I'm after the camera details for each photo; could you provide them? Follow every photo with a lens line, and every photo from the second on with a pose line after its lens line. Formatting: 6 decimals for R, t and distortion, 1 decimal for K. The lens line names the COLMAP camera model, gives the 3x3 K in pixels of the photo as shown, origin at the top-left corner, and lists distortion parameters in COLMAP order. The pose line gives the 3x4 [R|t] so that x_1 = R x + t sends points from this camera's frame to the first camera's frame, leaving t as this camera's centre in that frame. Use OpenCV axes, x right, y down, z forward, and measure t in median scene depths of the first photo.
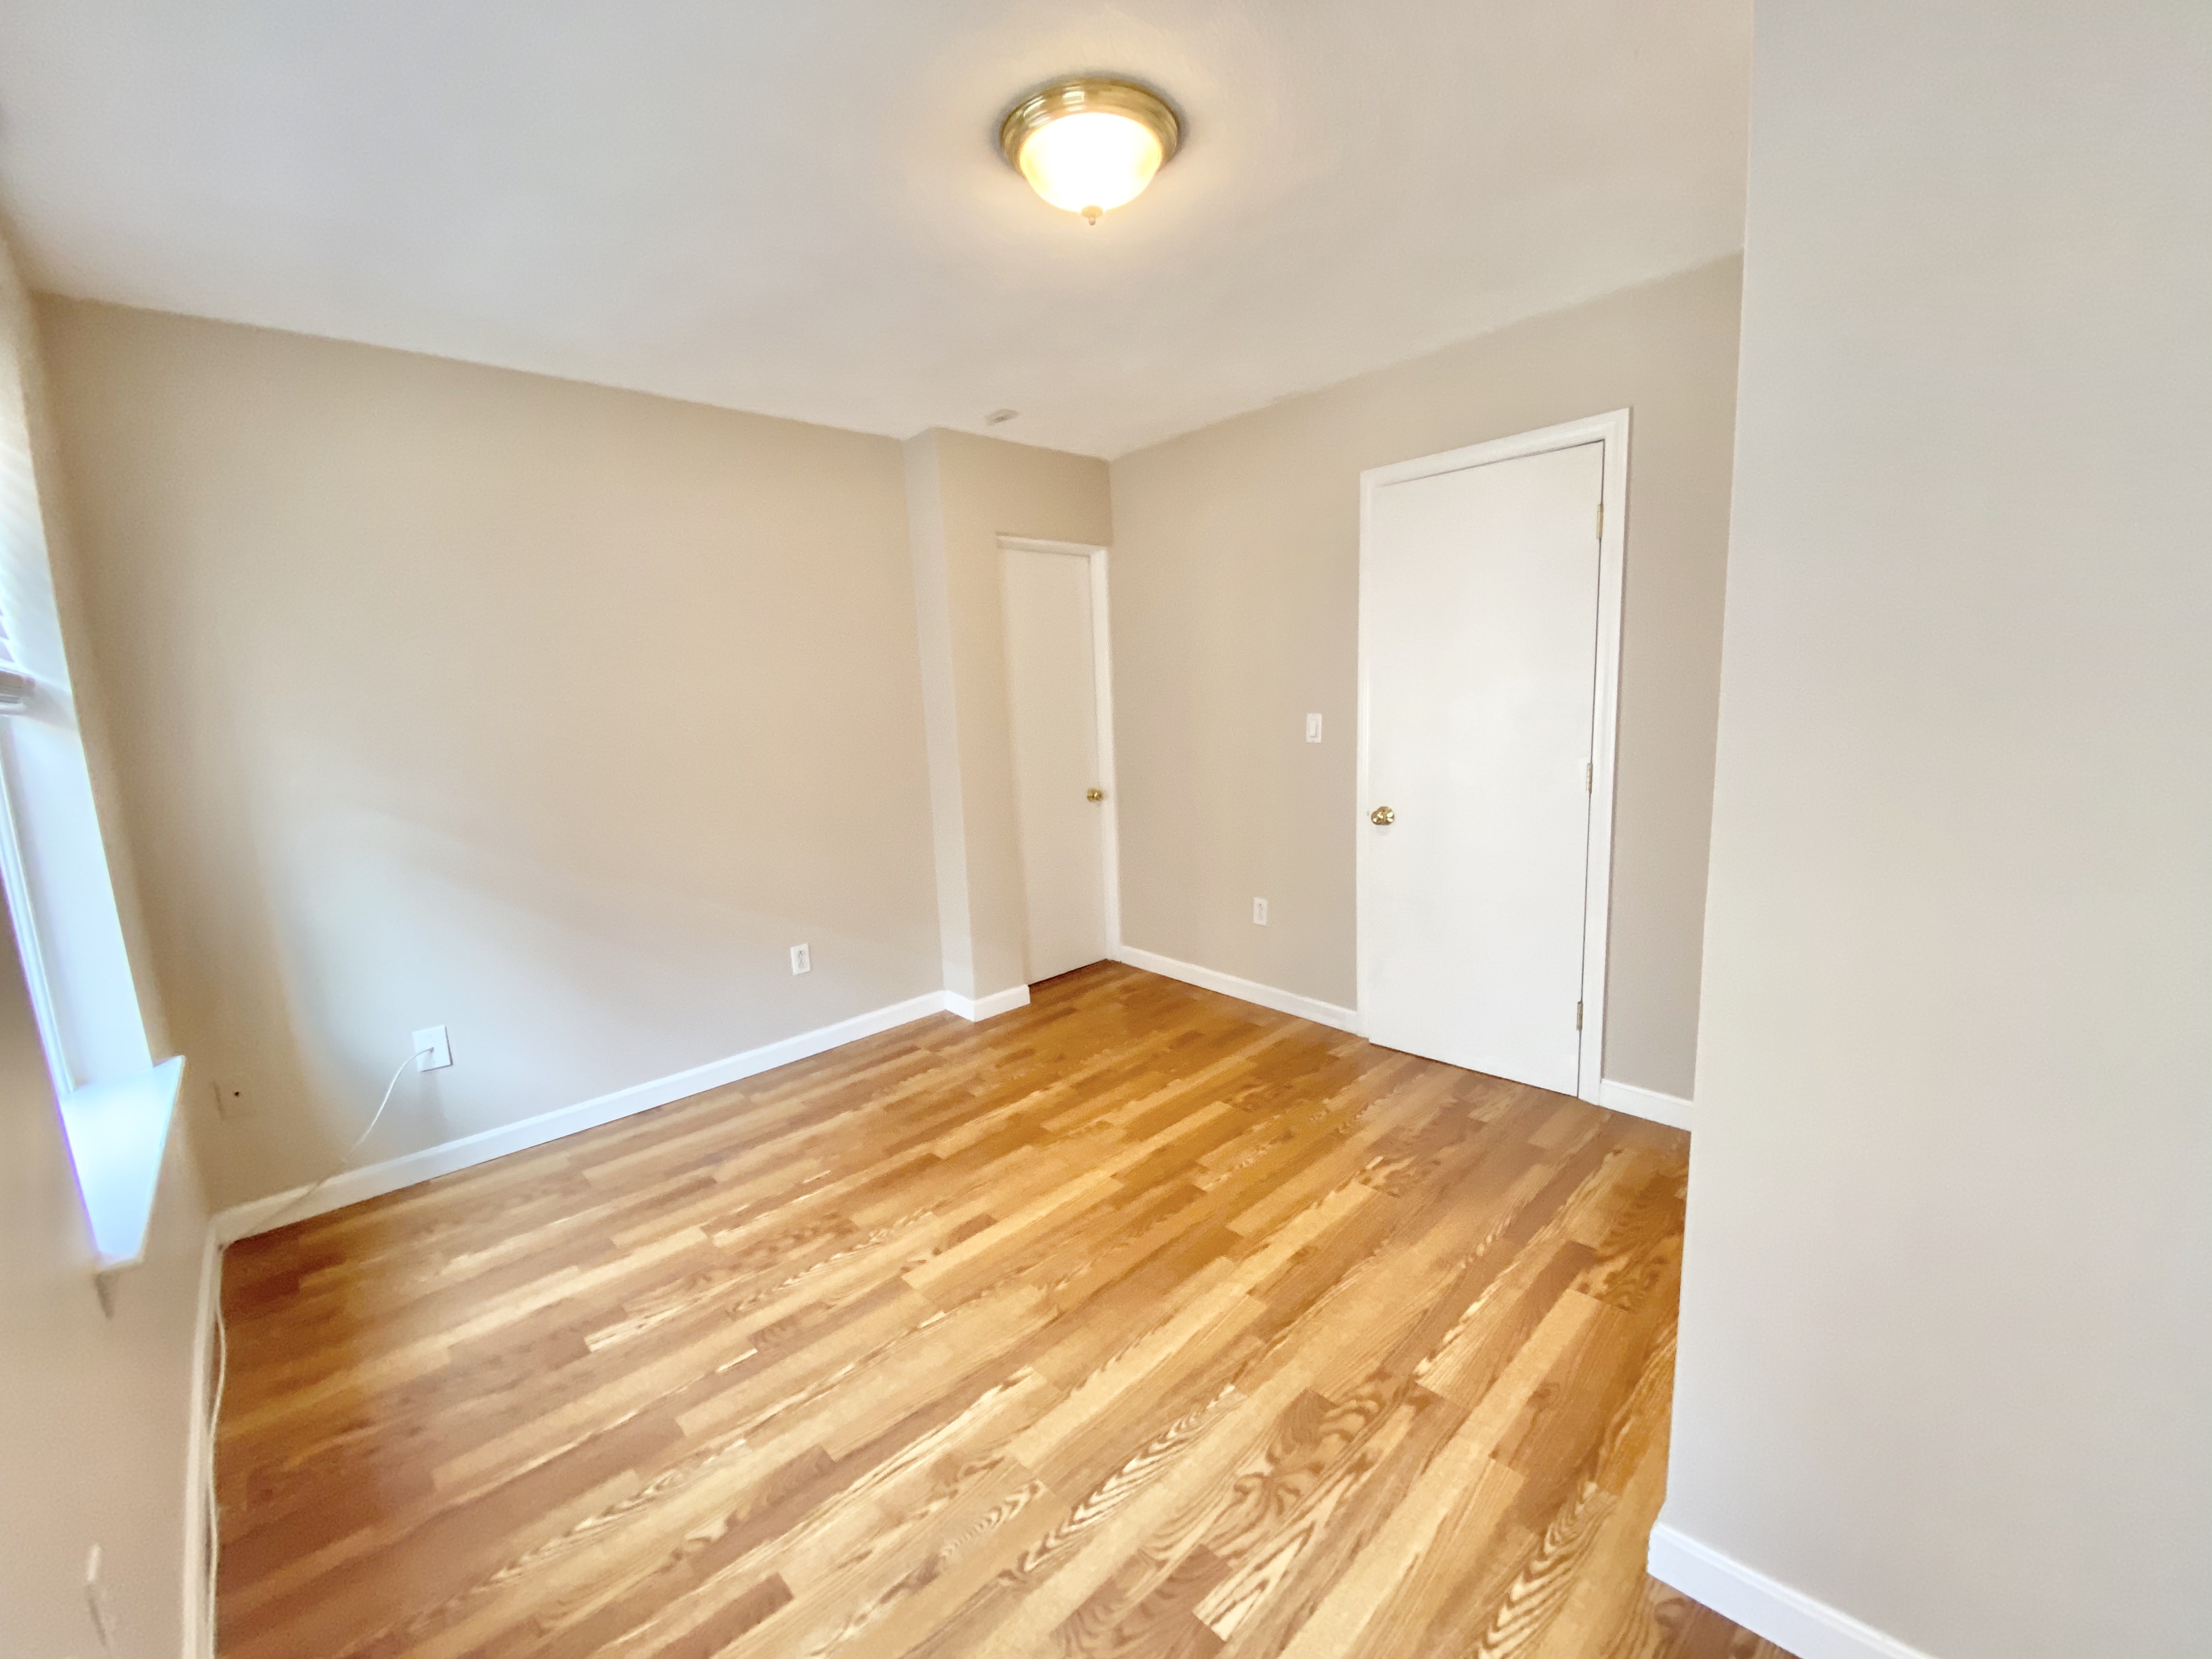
lens RADIAL K [[890.2, 0, 1098.2], [0, 890.2, 817.5], [0, 0, 1]] dist [-0.002755, -0.007968]
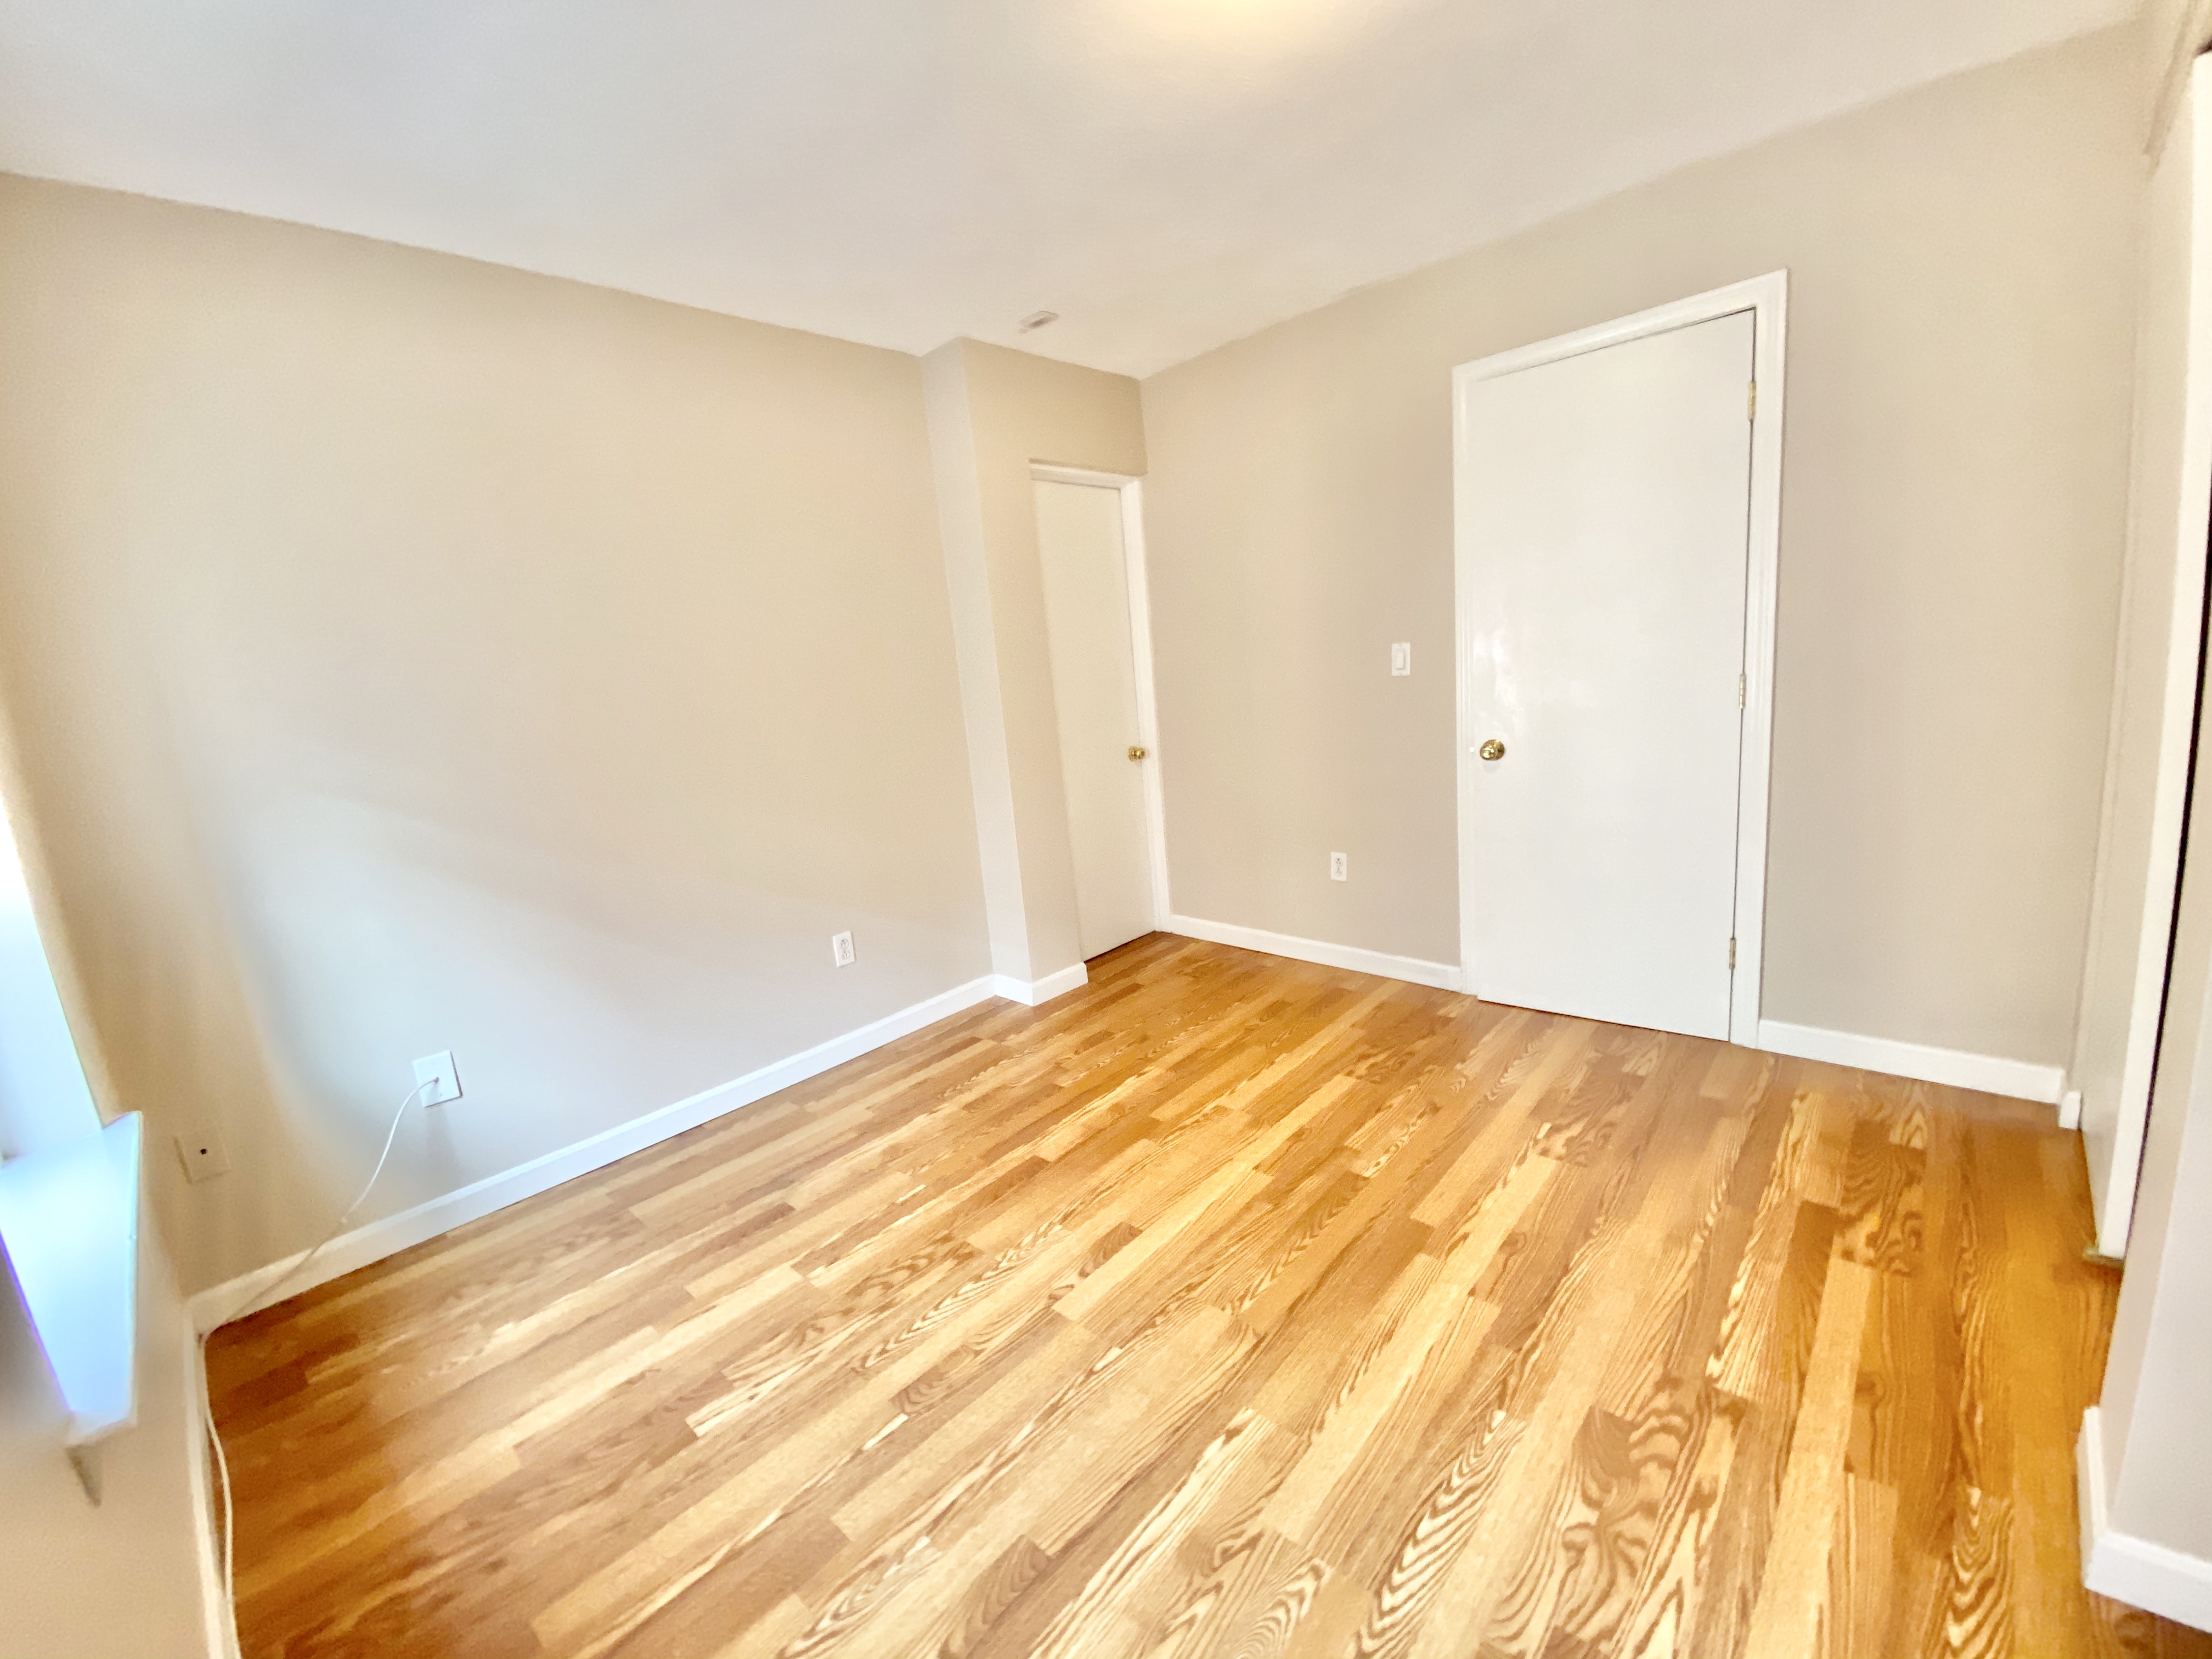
lens RADIAL K [[890.2, 0, 1093.2], [0, 890.2, 820.4], [0, 0, 1]] dist [-0.002755, -0.007968]
pose [[0.997081, -0.056390, 0.051467, -0.192124], [0.055097, 0.998137, 0.026206, 0.033524], [-0.052849, -0.023294, 0.998331, 0.159207]]
